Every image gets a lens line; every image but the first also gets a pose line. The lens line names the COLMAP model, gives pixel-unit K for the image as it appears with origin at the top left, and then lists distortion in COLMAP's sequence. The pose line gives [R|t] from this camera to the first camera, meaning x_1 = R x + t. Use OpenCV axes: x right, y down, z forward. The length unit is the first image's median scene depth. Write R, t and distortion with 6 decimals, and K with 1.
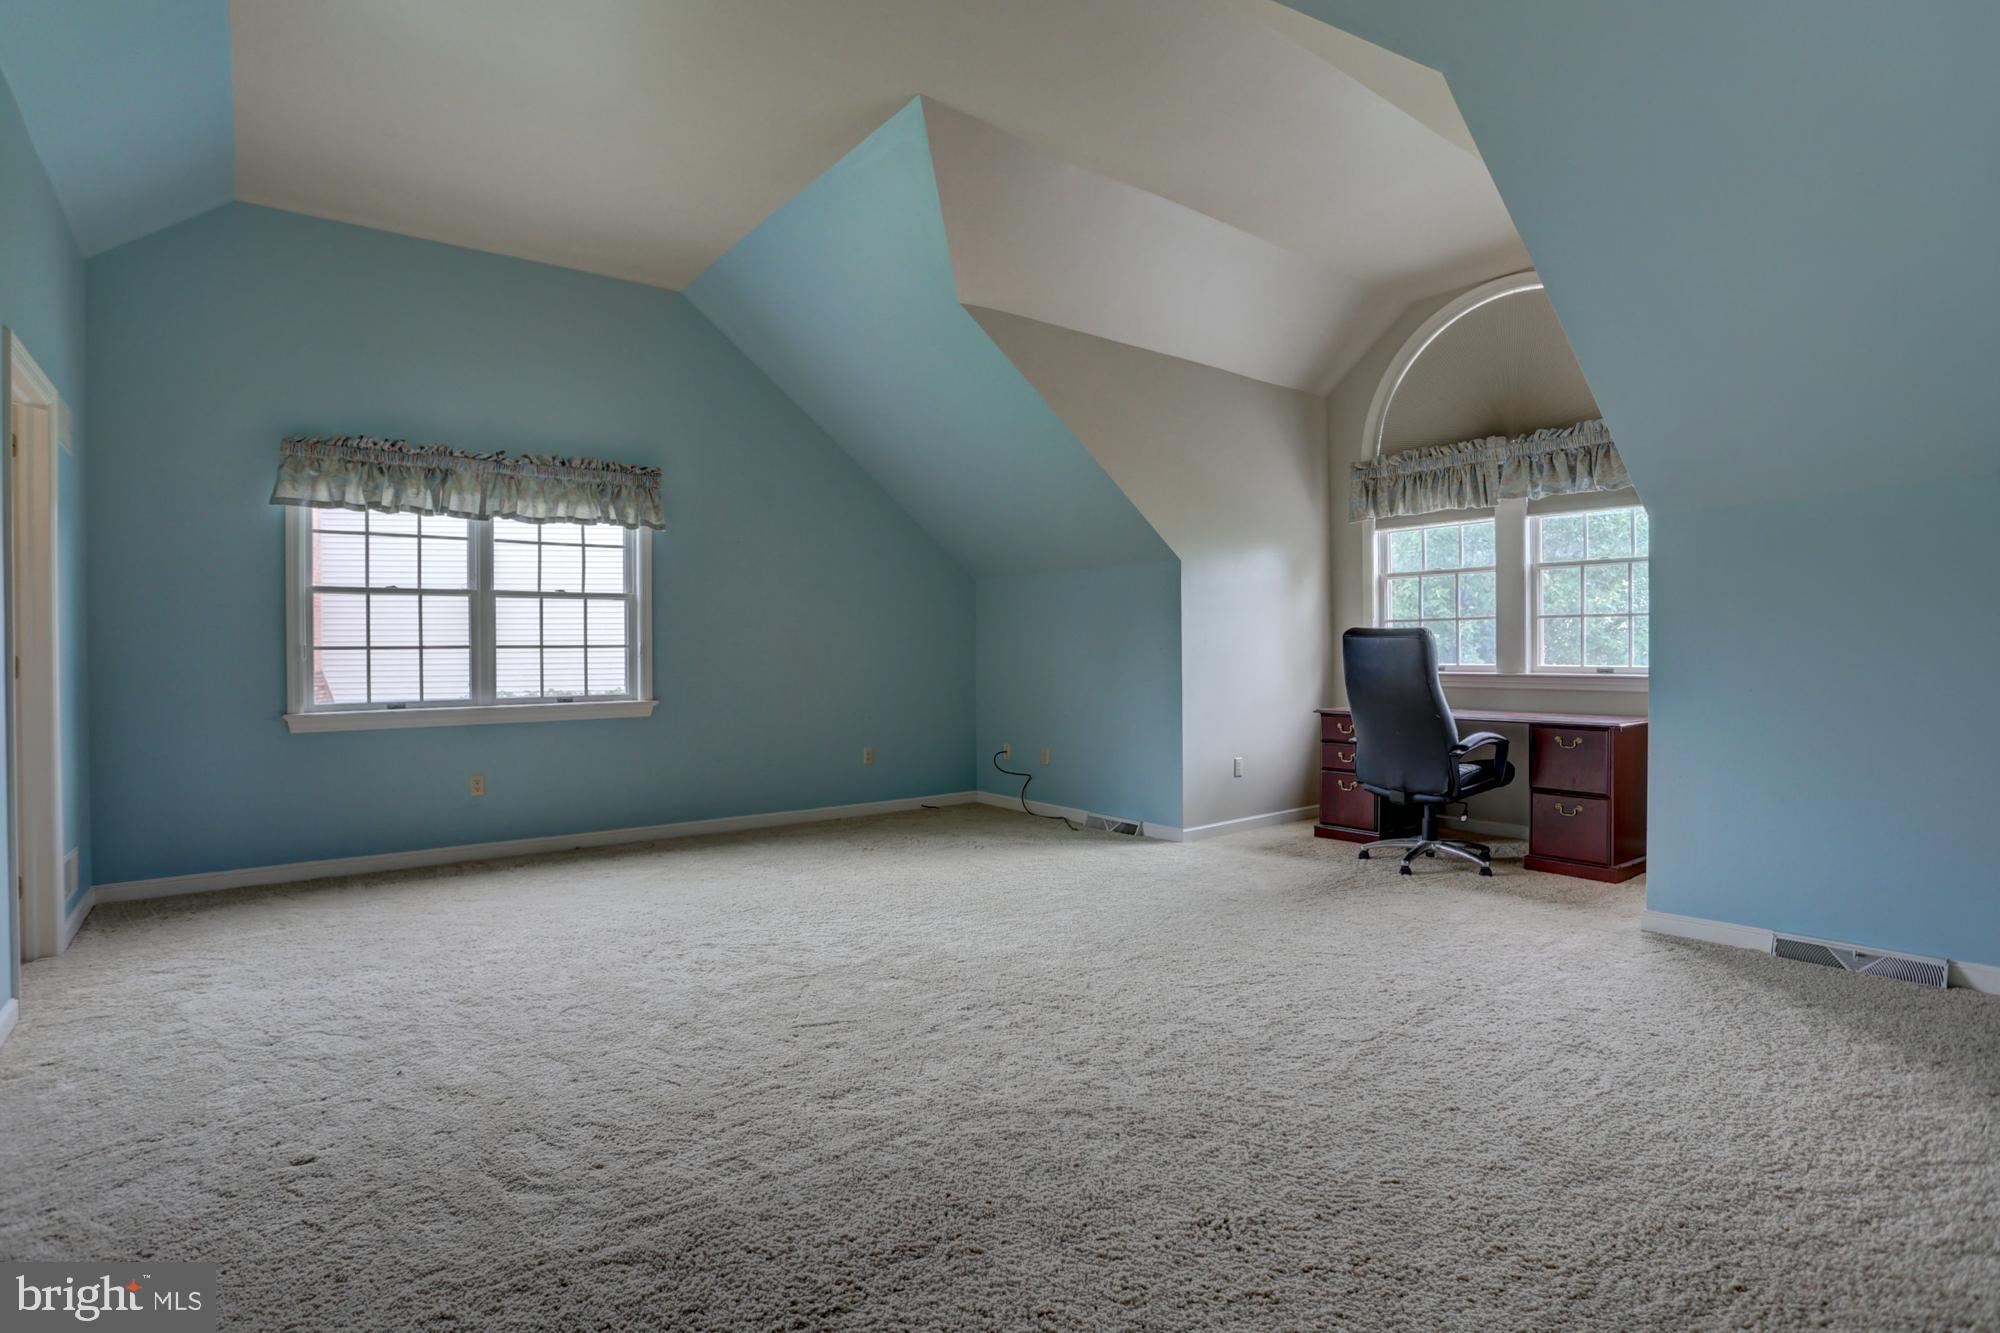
lens RADIAL K [[995.4, 0, 1003.4], [0, 995.4, 651.7], [0, 0, 1]] dist [-0.065535, 0.025918]
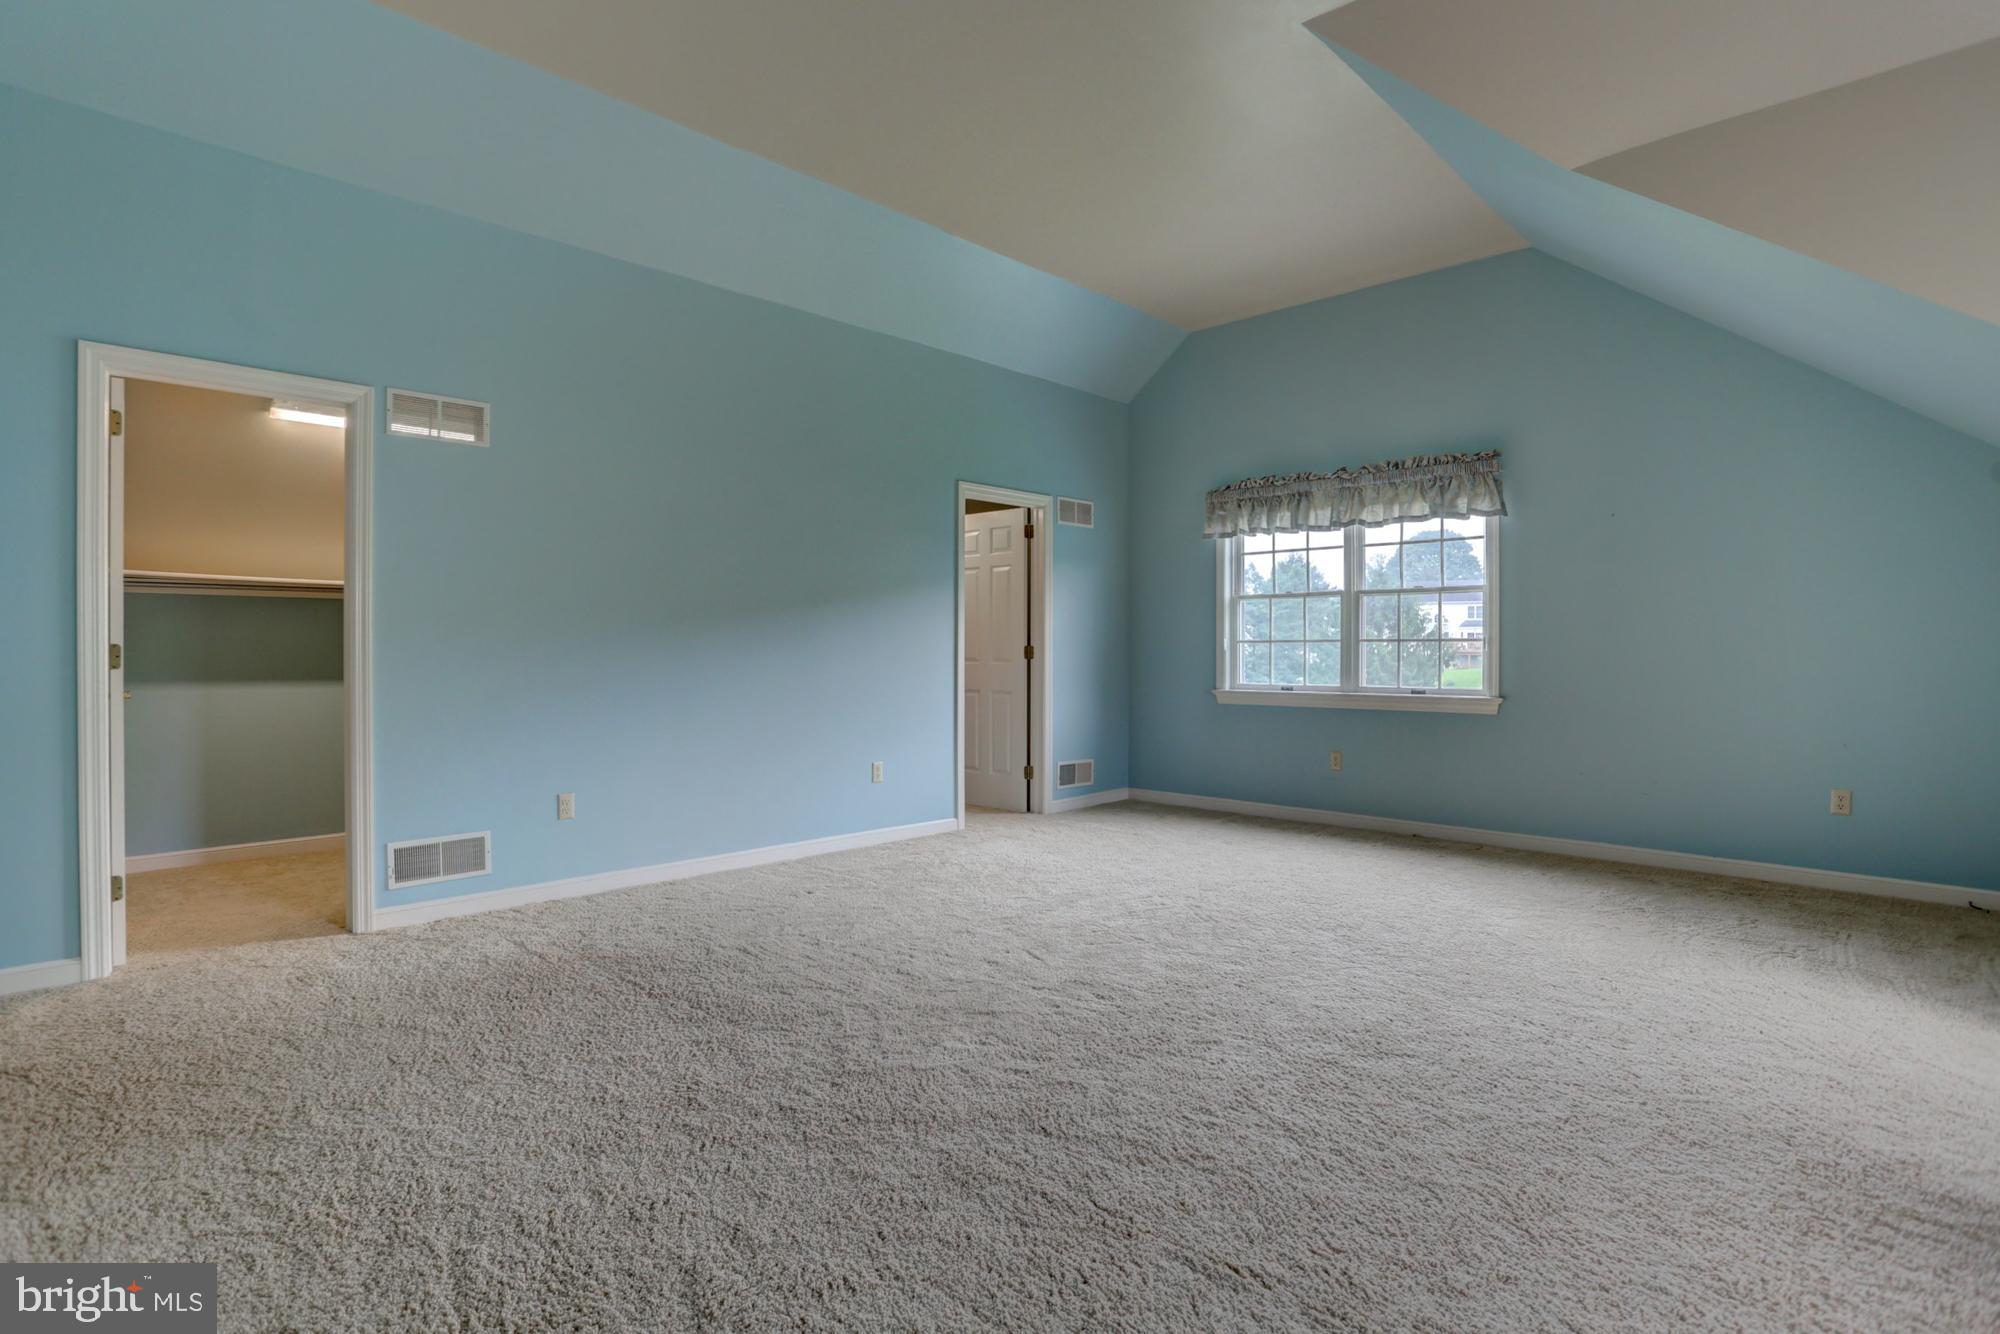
lens RADIAL K [[995.4, 0, 990.1], [0, 995.4, 664.1], [0, 0, 1]] dist [-0.065535, 0.025918]
pose [[0.119230, 0.024547, -0.992563, 0.588449], [-0.002684, 0.999699, 0.024401, -0.004668], [0.992863, -0.000245, 0.119260, 0.469692]]
